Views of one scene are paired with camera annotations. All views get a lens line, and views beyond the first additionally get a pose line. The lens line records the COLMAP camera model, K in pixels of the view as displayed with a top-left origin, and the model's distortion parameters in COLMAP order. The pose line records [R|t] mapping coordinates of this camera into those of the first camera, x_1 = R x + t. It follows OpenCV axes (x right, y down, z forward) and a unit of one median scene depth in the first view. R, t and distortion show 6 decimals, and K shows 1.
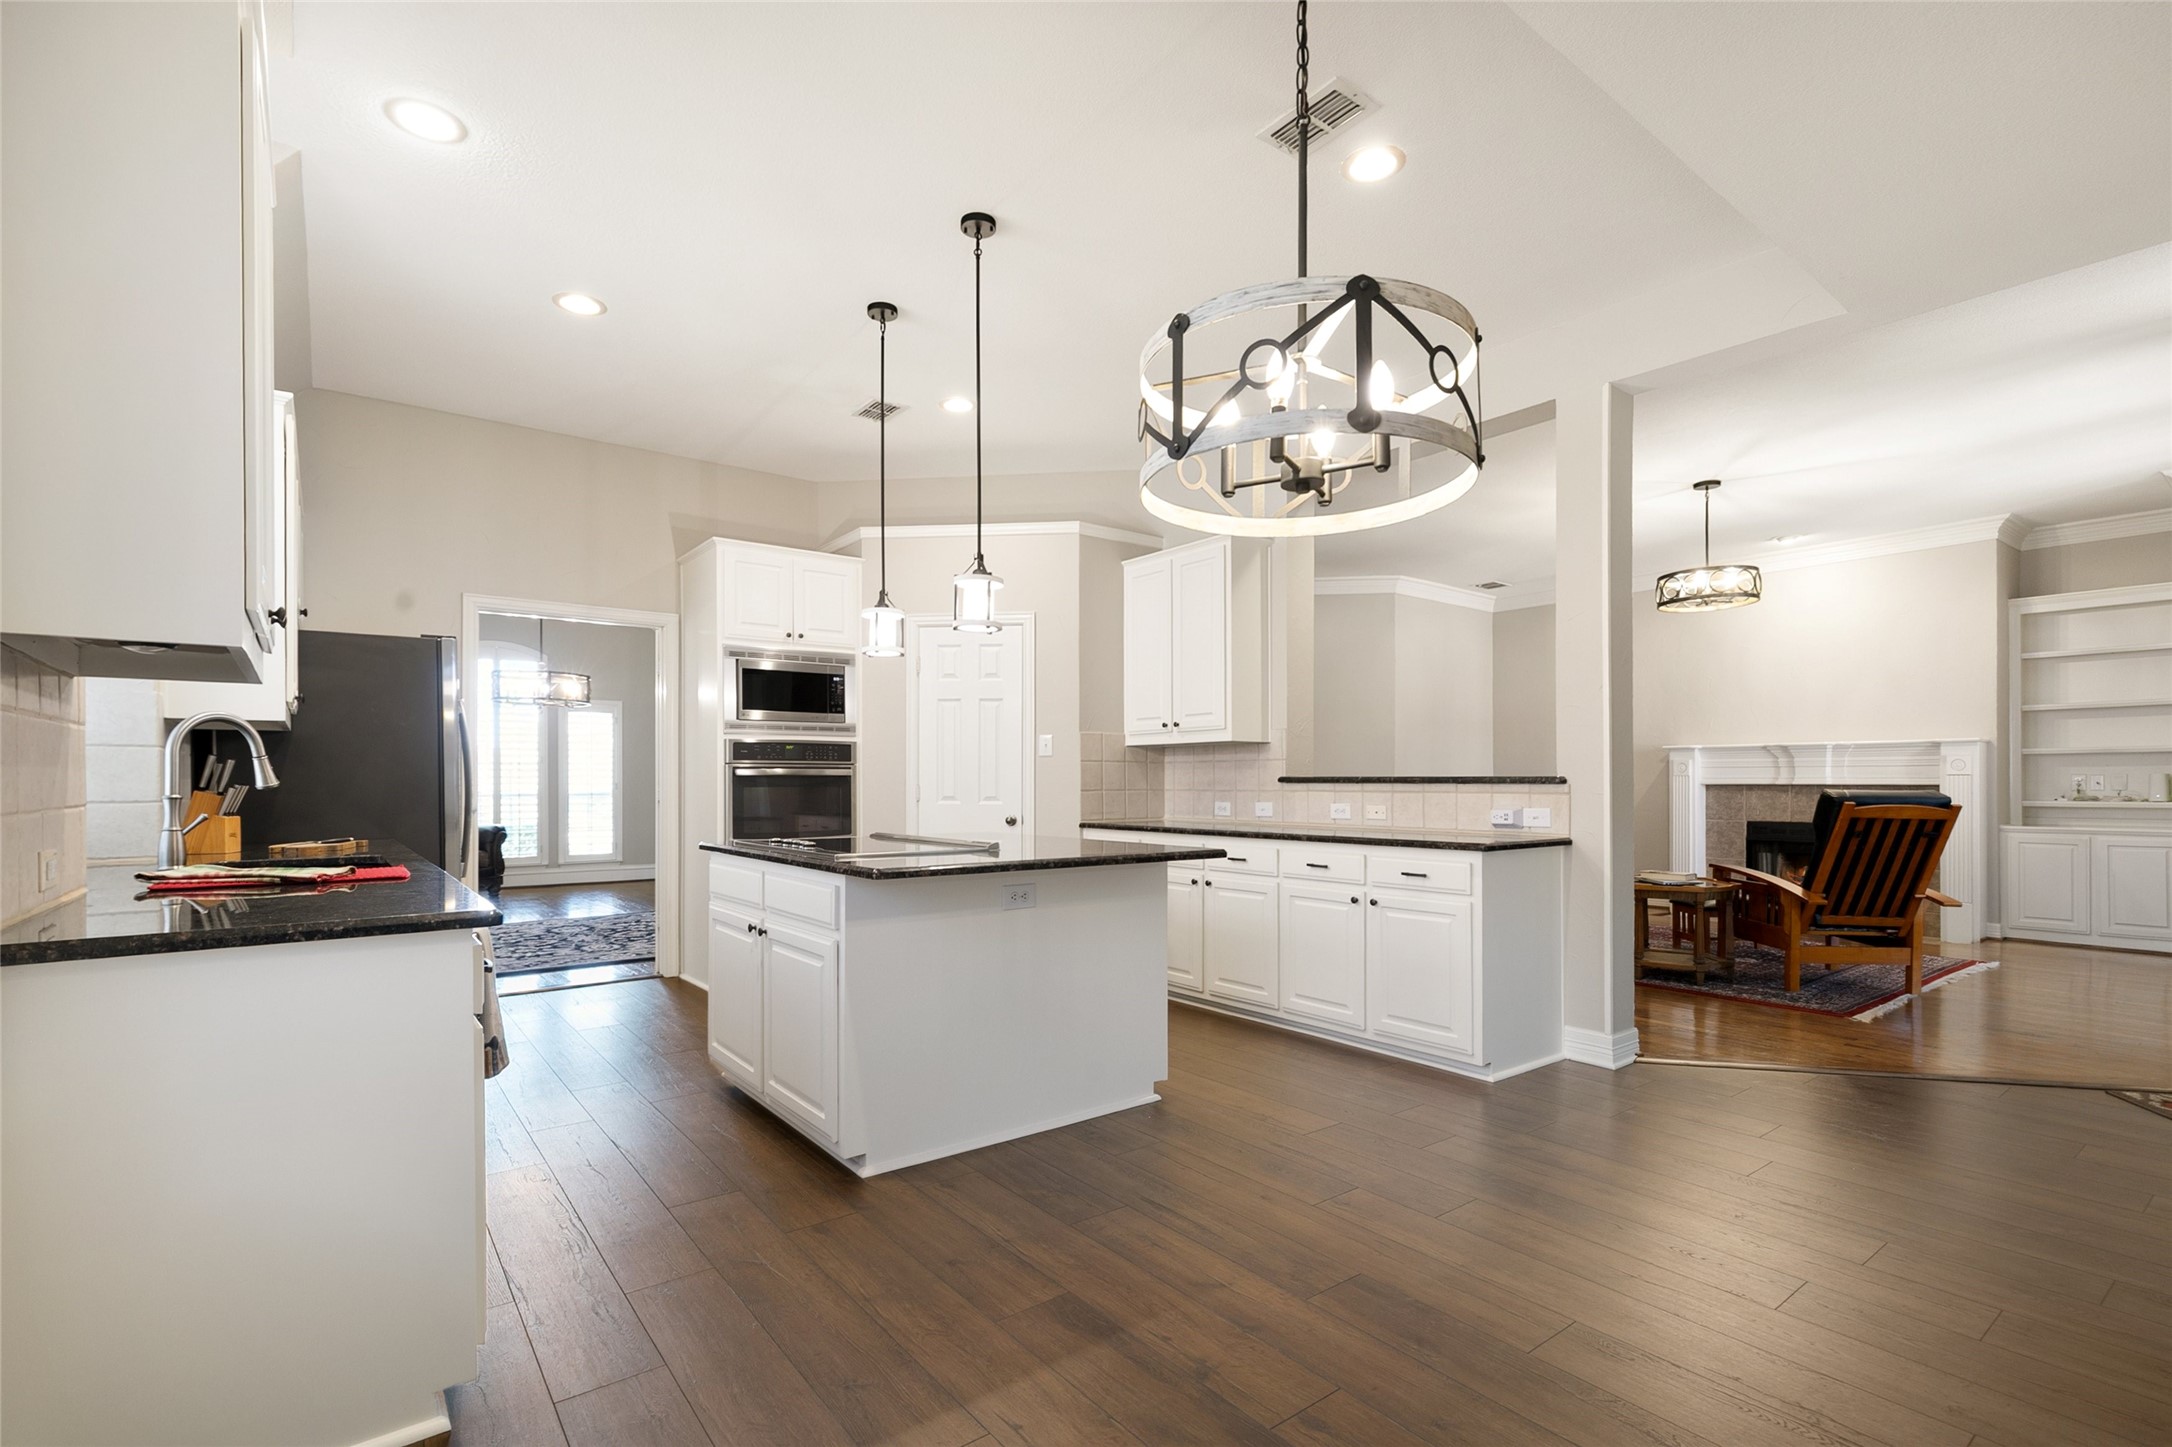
lens RADIAL K [[978.1, 0, 1098.8], [0, 978.1, 780.5], [0, 0, 1]] dist [0.009544, -0.001802]
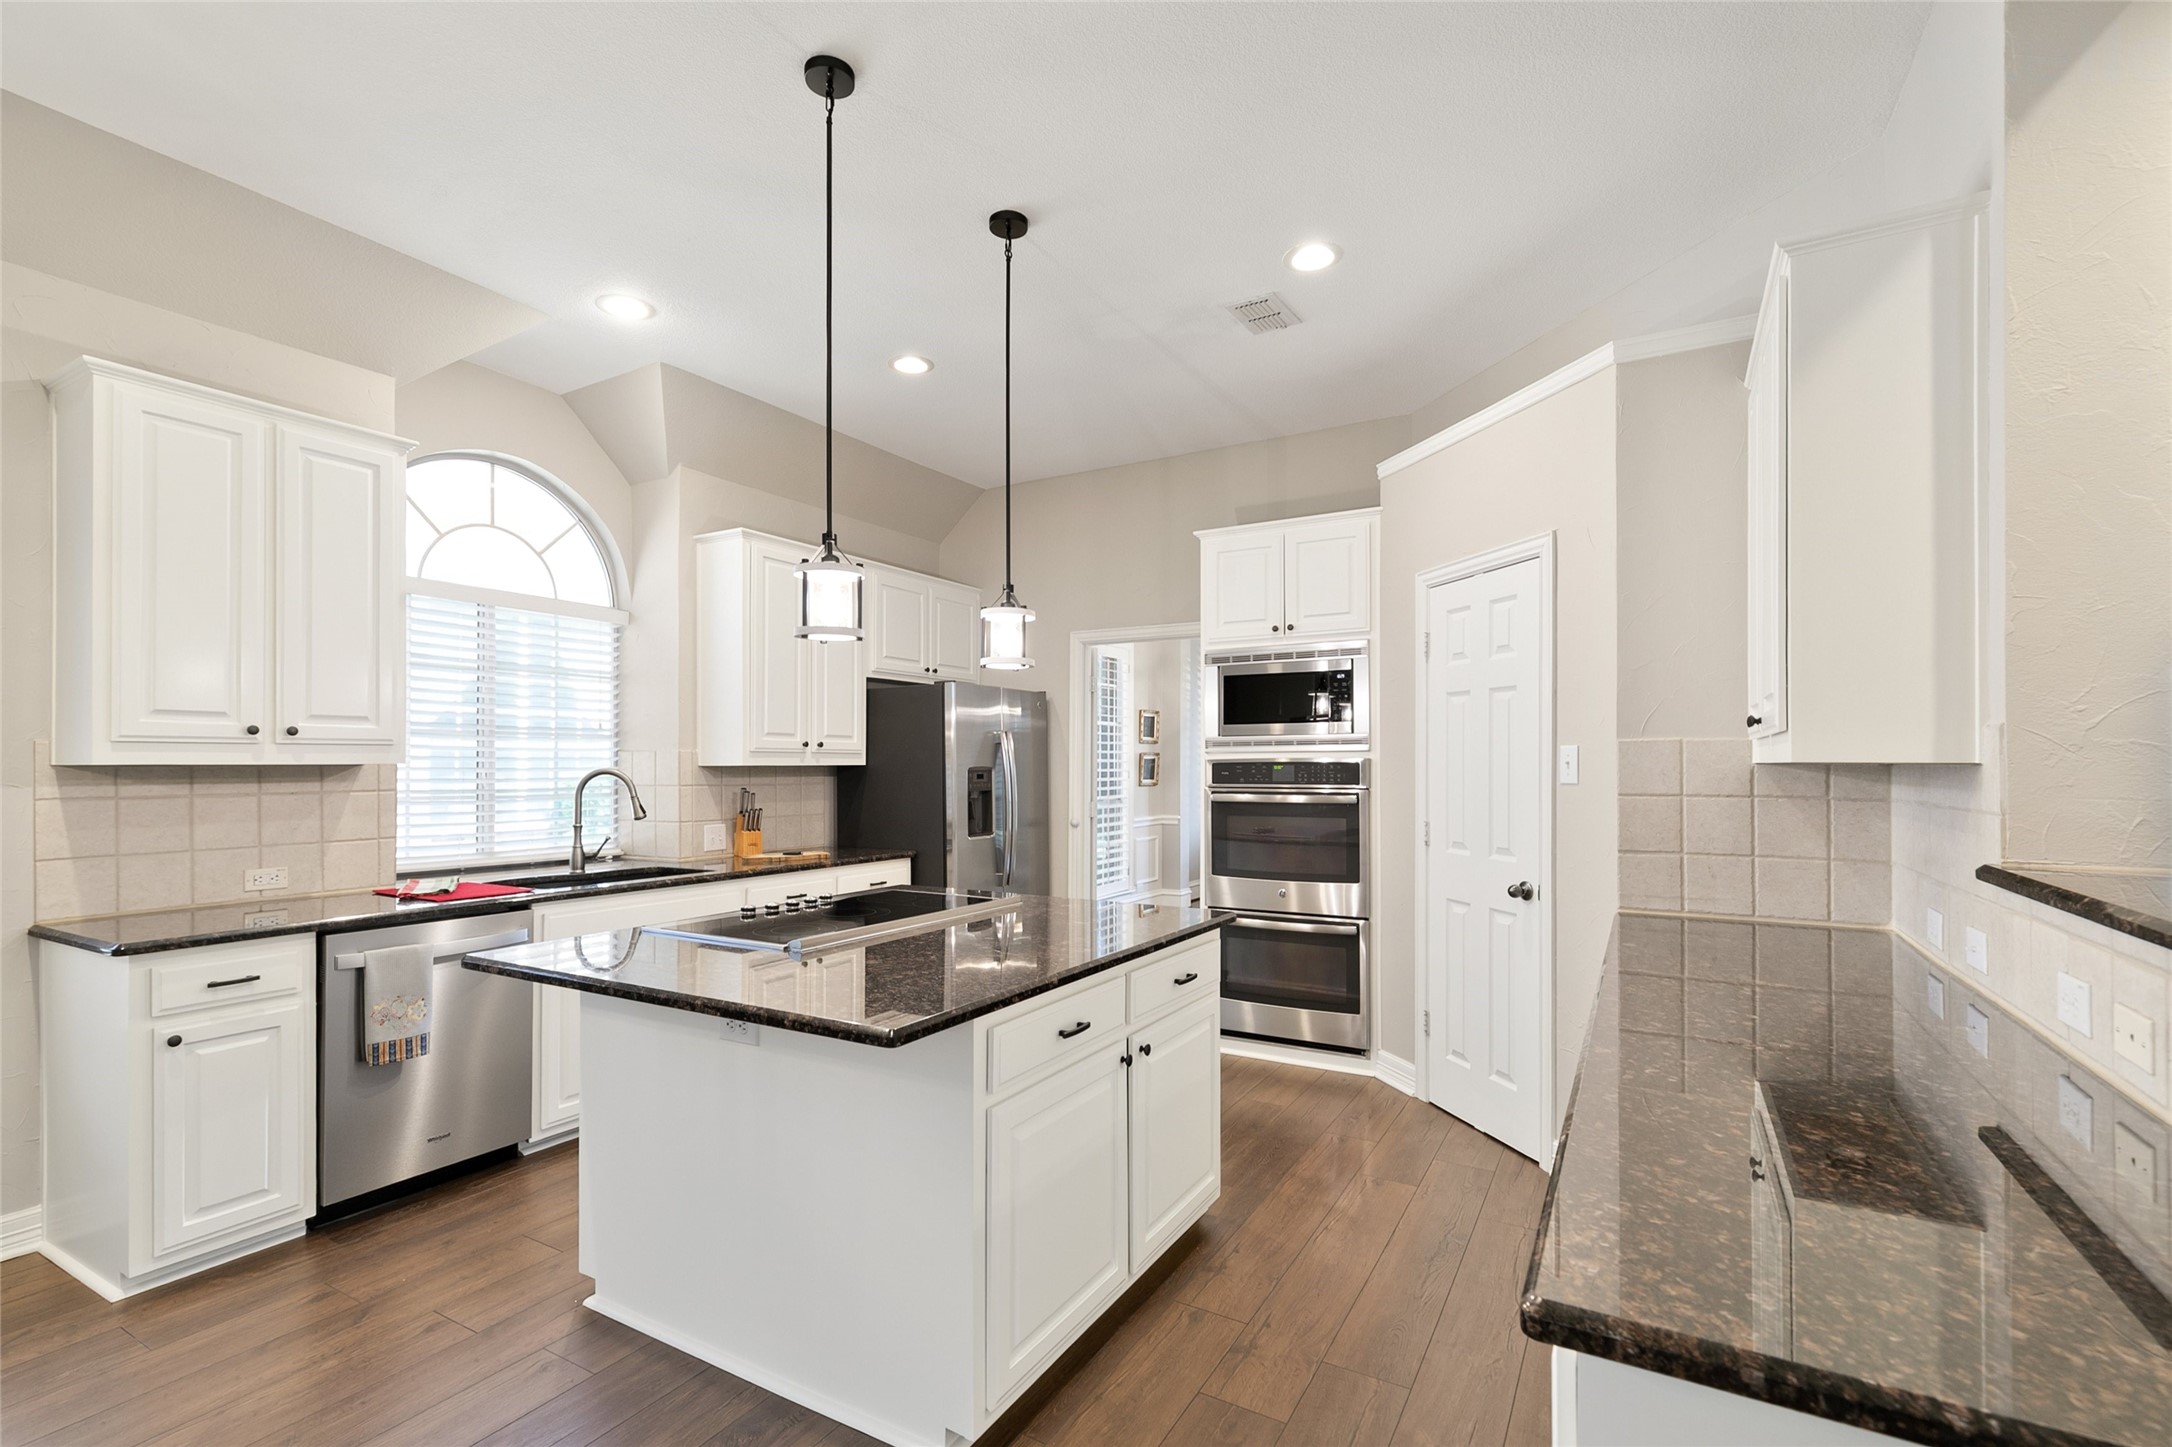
lens RADIAL K [[978.1, 0, 1074.8], [0, 978.1, 753.4], [0, 0, 1]] dist [0.009544, -0.001802]
pose [[0.374033, -0.007830, -0.927382, 0.361405], [0.000174, 0.999965, -0.008373, -0.037907], [0.927415, 0.002970, 0.374022, 0.532792]]
